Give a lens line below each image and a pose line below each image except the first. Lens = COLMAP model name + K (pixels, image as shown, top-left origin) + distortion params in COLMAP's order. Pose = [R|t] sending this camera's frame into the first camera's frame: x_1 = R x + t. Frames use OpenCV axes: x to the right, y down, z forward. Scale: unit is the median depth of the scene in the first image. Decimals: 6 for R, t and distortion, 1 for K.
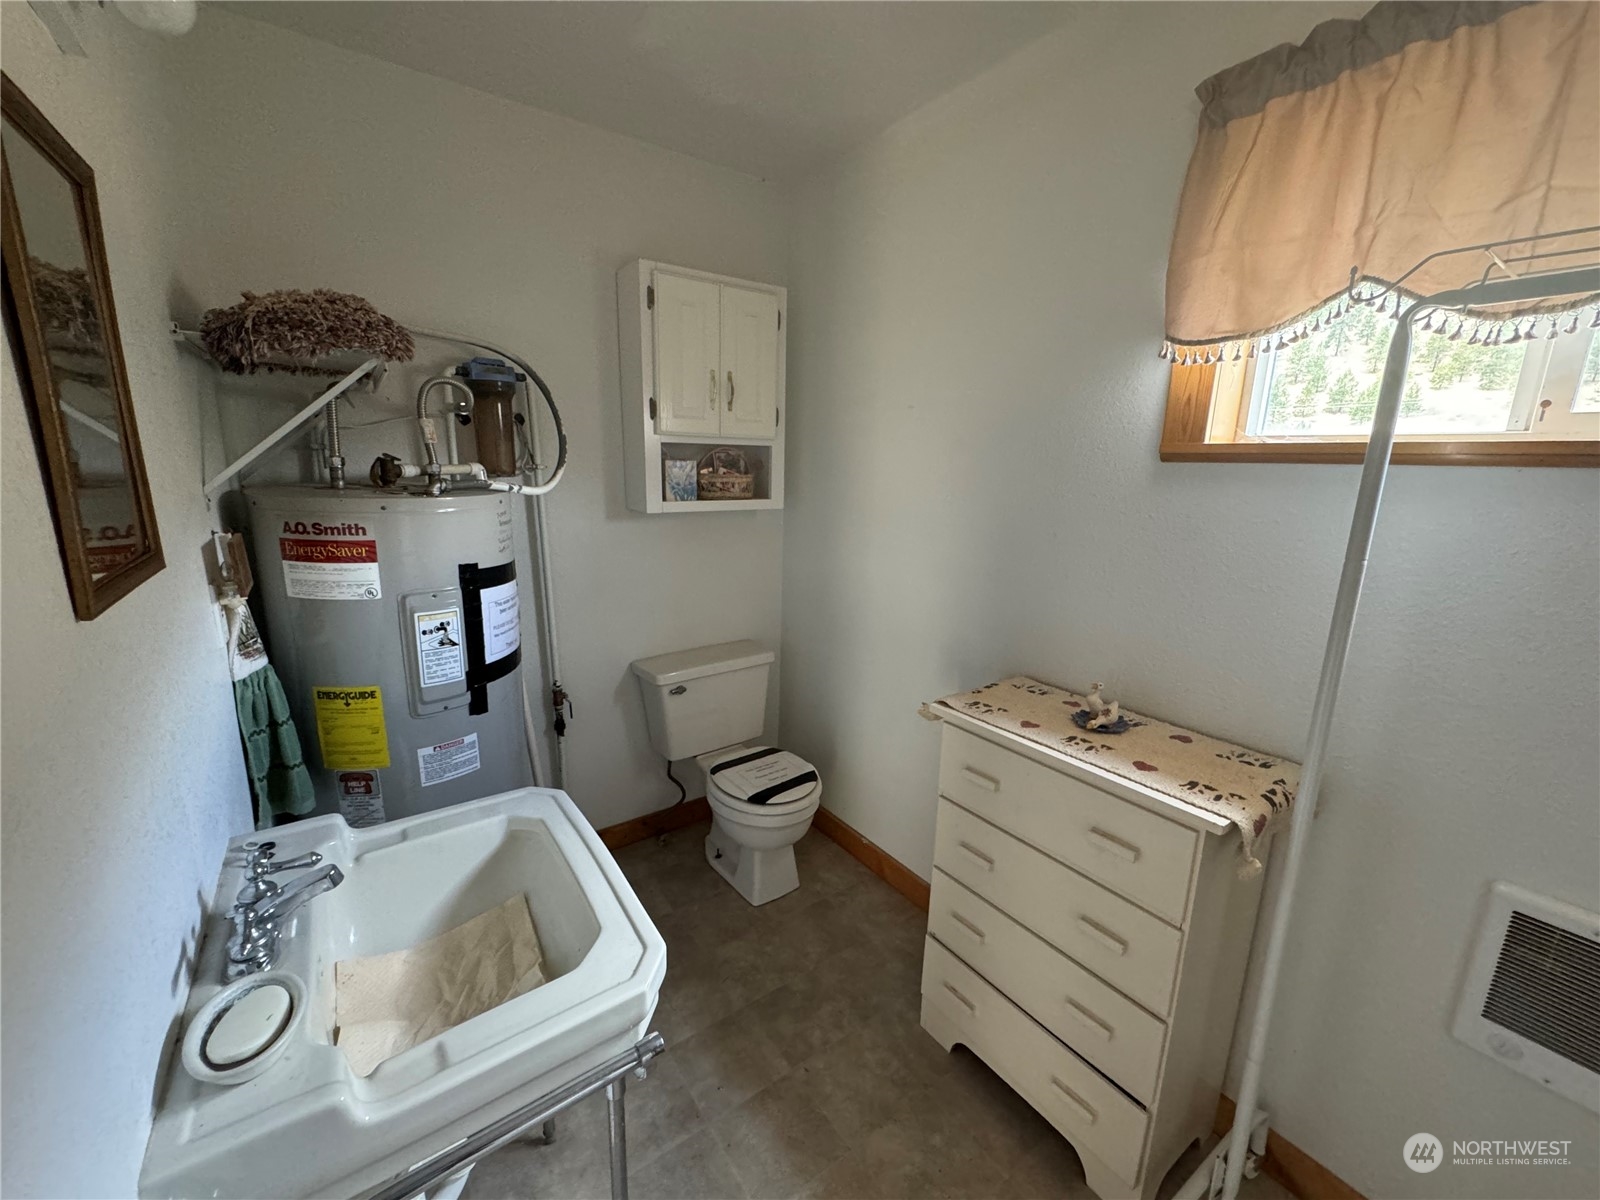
lens RADIAL K [[636.3, 0, 803.5], [0, 636.3, 602.3], [0, 0, 1]] dist [-0.002843, -0.000233]
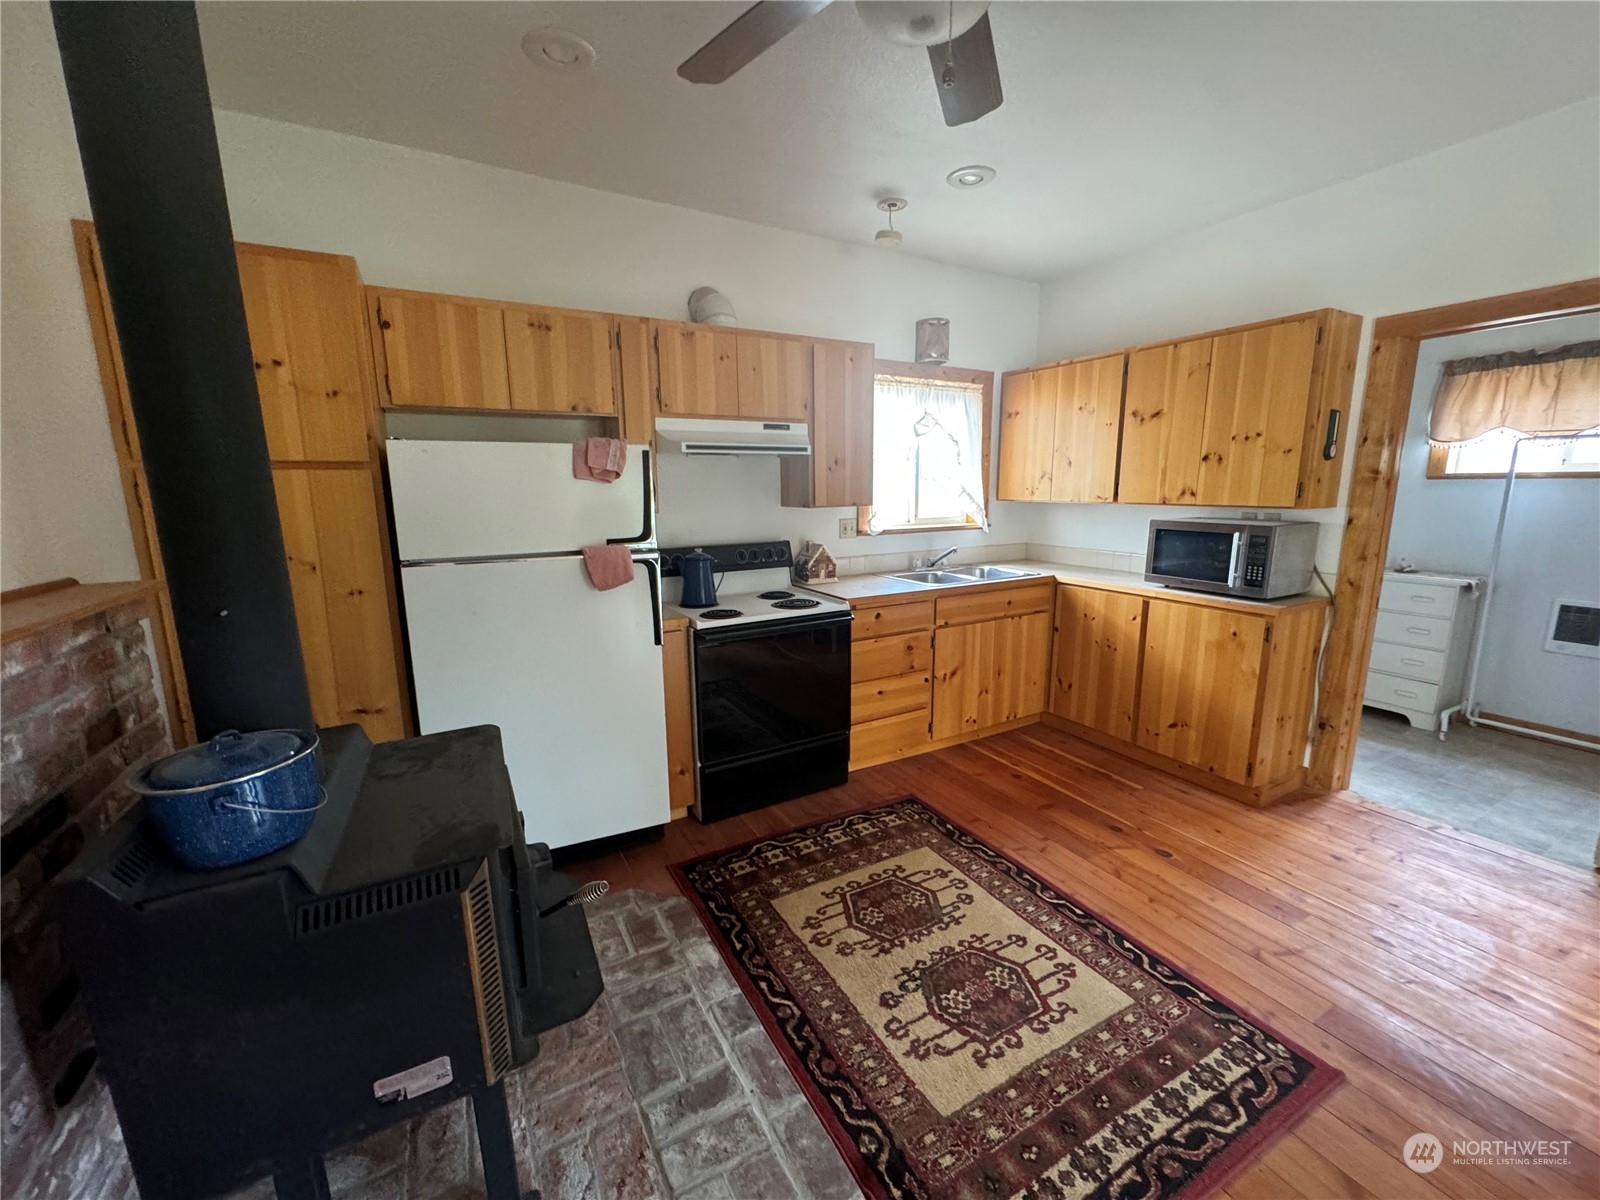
lens RADIAL K [[636.3, 0, 791.4], [0, 636.3, 602.6], [0, 0, 1]] dist [-0.002843, -0.000233]
pose [[0.993783, 0.004308, -0.111253, -2.689611], [-0.010033, 0.998651, -0.050954, 0.698724], [0.110883, 0.051753, 0.992485, -2.920591]]
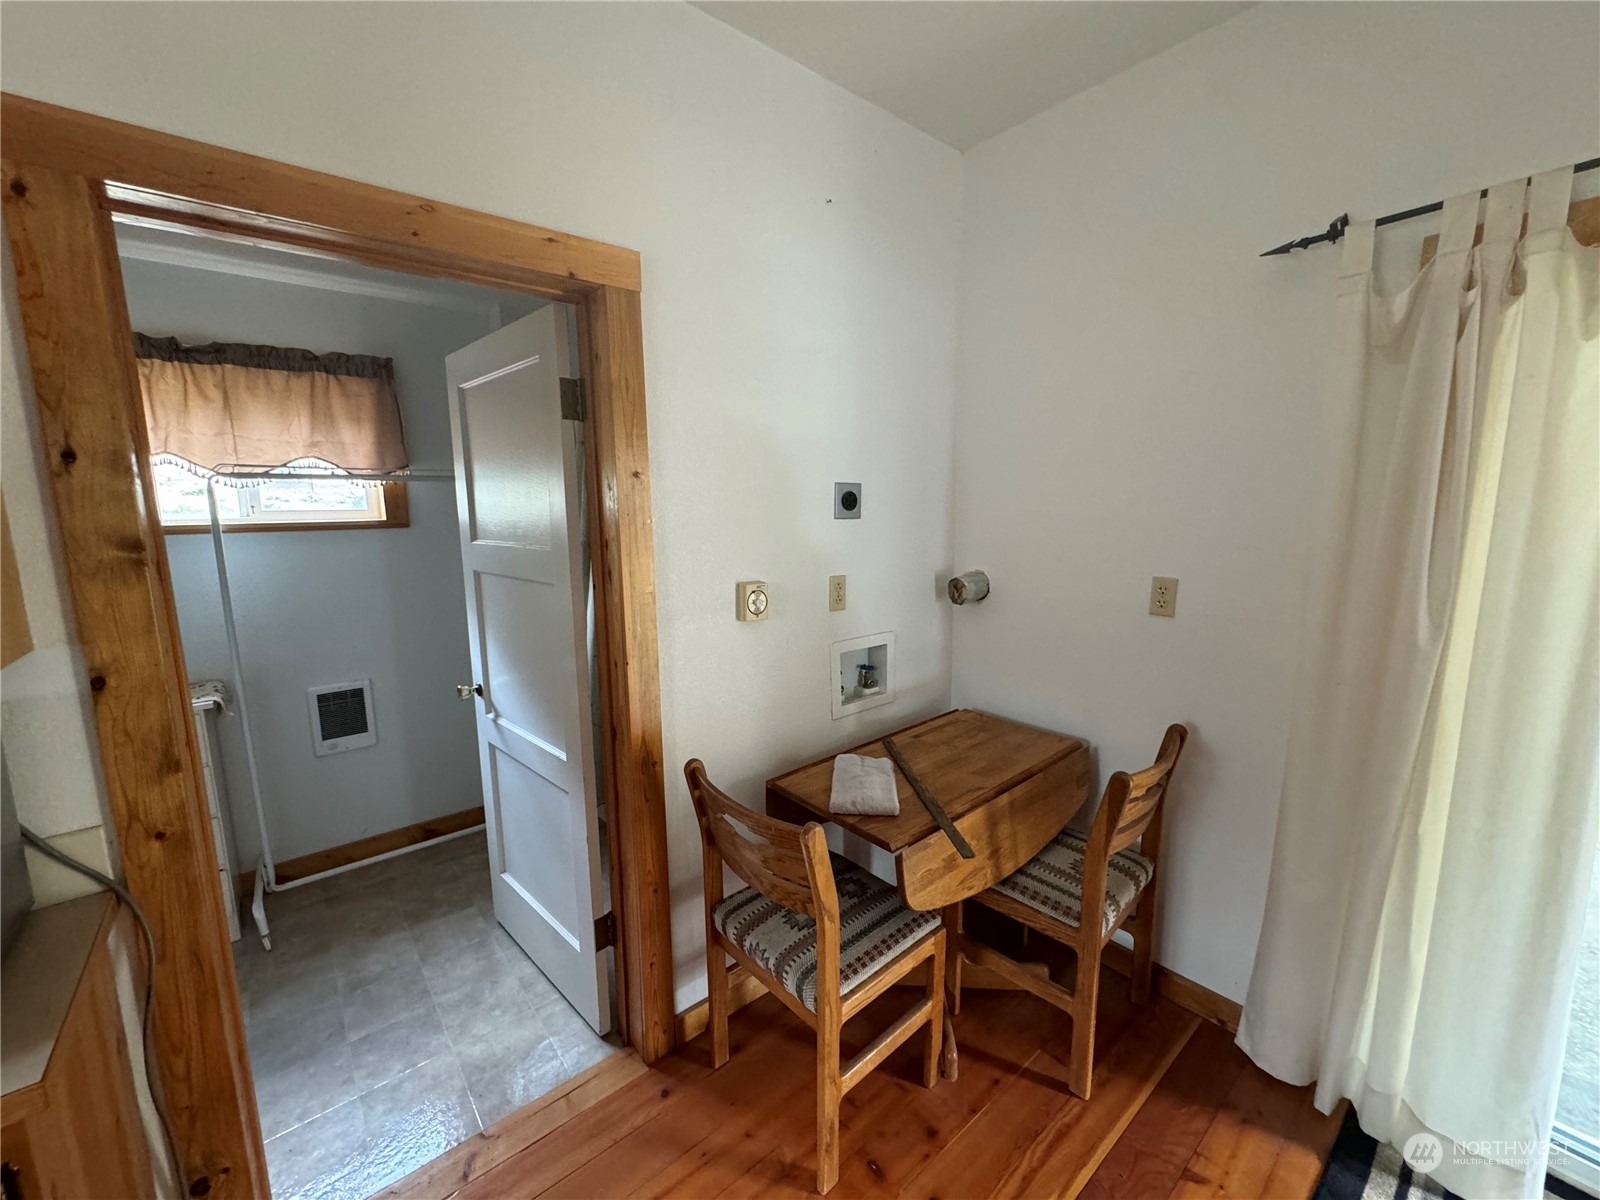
lens RADIAL K [[636.3, 0, 803.8], [0, 636.3, 597.7], [0, 0, 1]] dist [-0.002843, -0.000233]
pose [[-0.089410, -0.150992, 0.984483, -1.618330], [0.238813, 0.956358, 0.168367, 0.141332], [-0.966941, 0.250161, -0.049449, -0.943633]]
